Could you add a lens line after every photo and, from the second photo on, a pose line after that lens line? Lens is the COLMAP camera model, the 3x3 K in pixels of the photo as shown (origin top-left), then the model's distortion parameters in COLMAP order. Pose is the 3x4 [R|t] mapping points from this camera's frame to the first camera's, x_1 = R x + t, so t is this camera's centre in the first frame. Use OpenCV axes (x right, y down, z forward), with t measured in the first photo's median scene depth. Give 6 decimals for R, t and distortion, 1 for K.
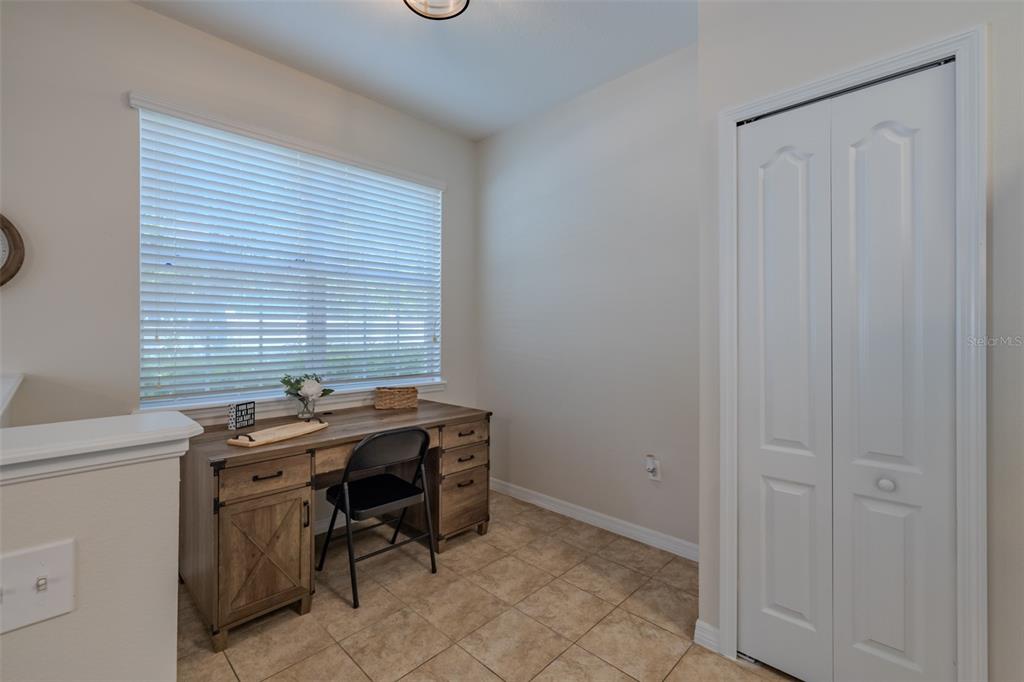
lens RADIAL K [[437.2, 0, 508.9], [0, 437.2, 340.0], [0, 0, 1]] dist [0.001563, -0.000223]
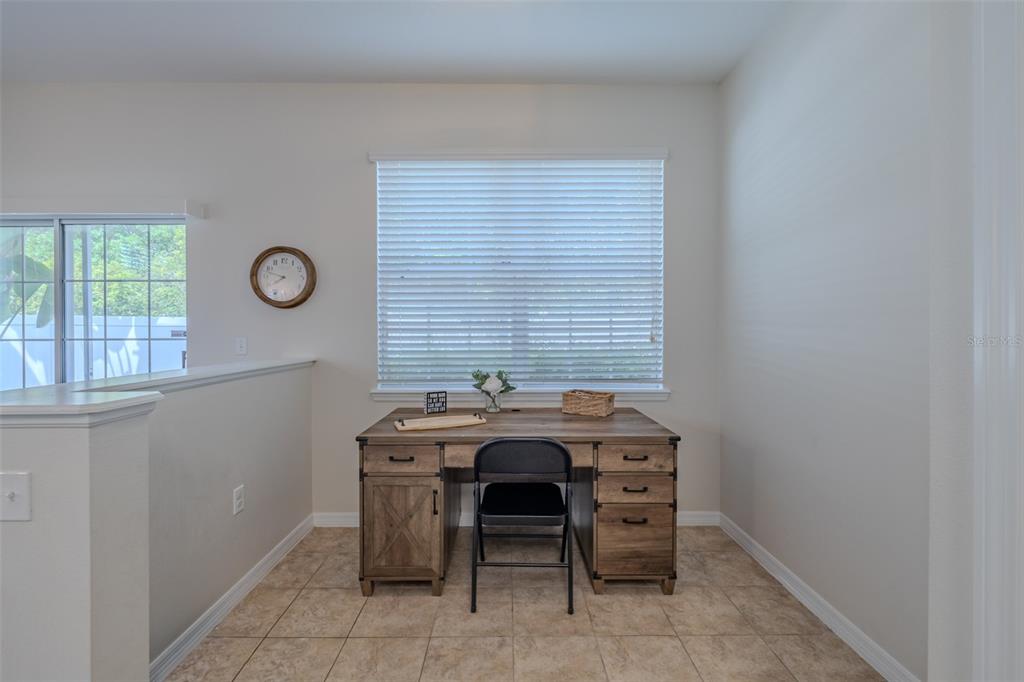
lens RADIAL K [[437.2, 0, 512.7], [0, 437.2, 338.9], [0, 0, 1]] dist [0.001563, -0.000223]
pose [[0.710332, 0.013765, -0.703732, 0.315361], [-0.012147, 0.999900, 0.007297, -0.005981], [0.703762, 0.003365, 0.710428, 0.292154]]
